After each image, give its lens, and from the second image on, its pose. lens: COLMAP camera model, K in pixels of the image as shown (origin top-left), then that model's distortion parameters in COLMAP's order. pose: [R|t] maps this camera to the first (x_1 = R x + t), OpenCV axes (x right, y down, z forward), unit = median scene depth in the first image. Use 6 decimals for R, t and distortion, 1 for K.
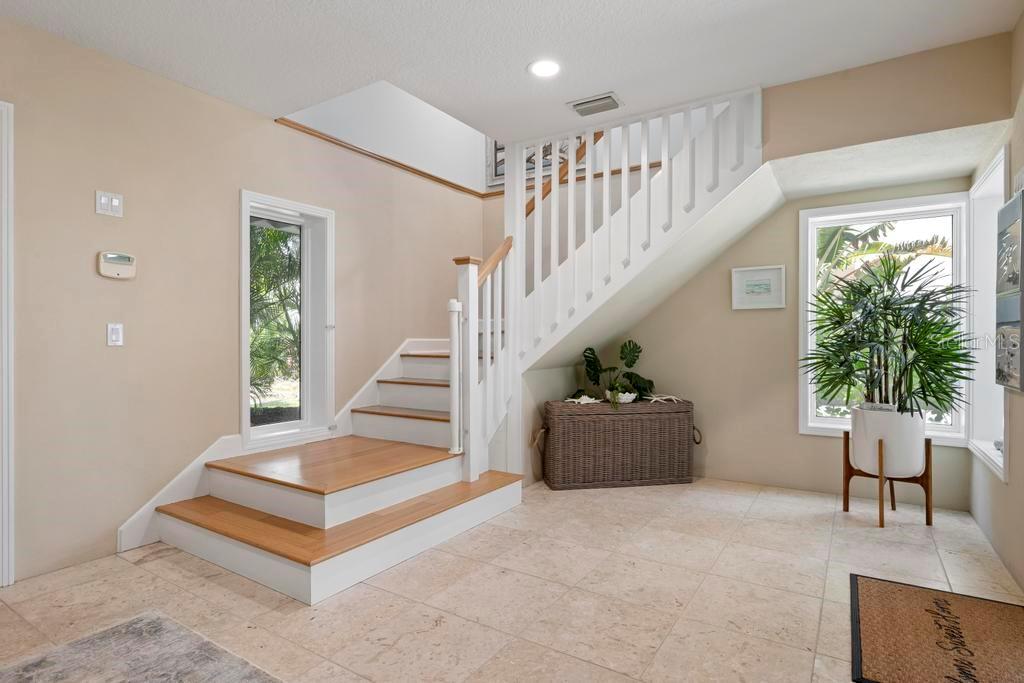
lens RADIAL K [[536.1, 0, 512.0], [0, 536.1, 341.5], [0, 0, 1]] dist [-0.000567, -0.001169]
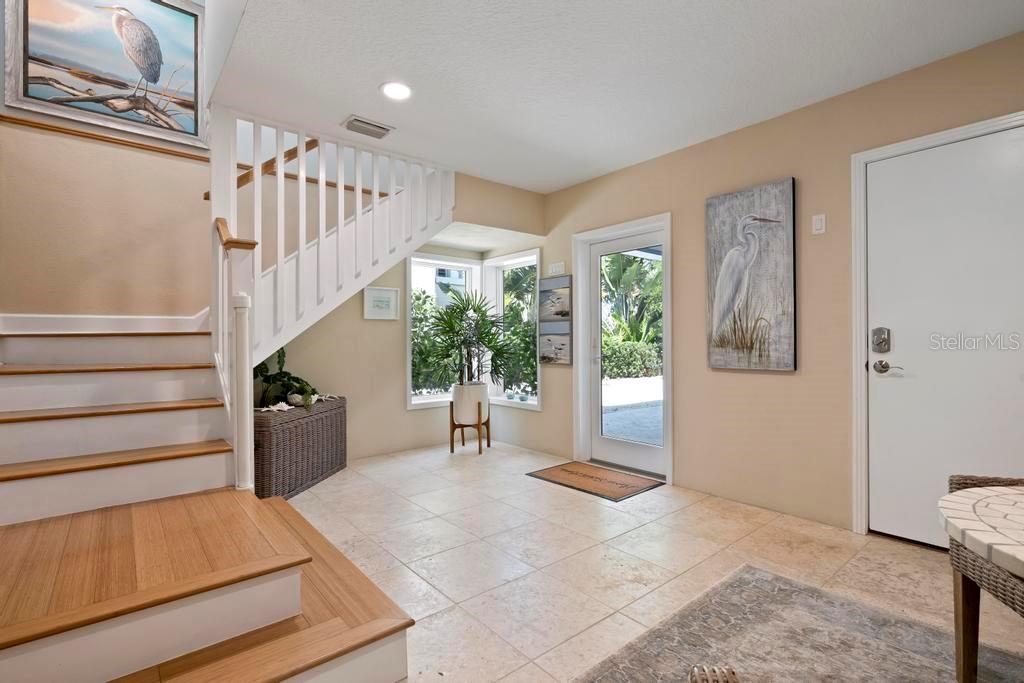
lens RADIAL K [[480.1, 0, 512.0], [0, 480.1, 341.5], [0, 0, 1]] dist [-0.000751, -0.000521]
pose [[0.295902, 0.001385, 0.955217, -0.659116], [0.010851, 0.999930, -0.004811, 0.001715], [-0.955157, 0.011788, 0.295866, 0.416248]]
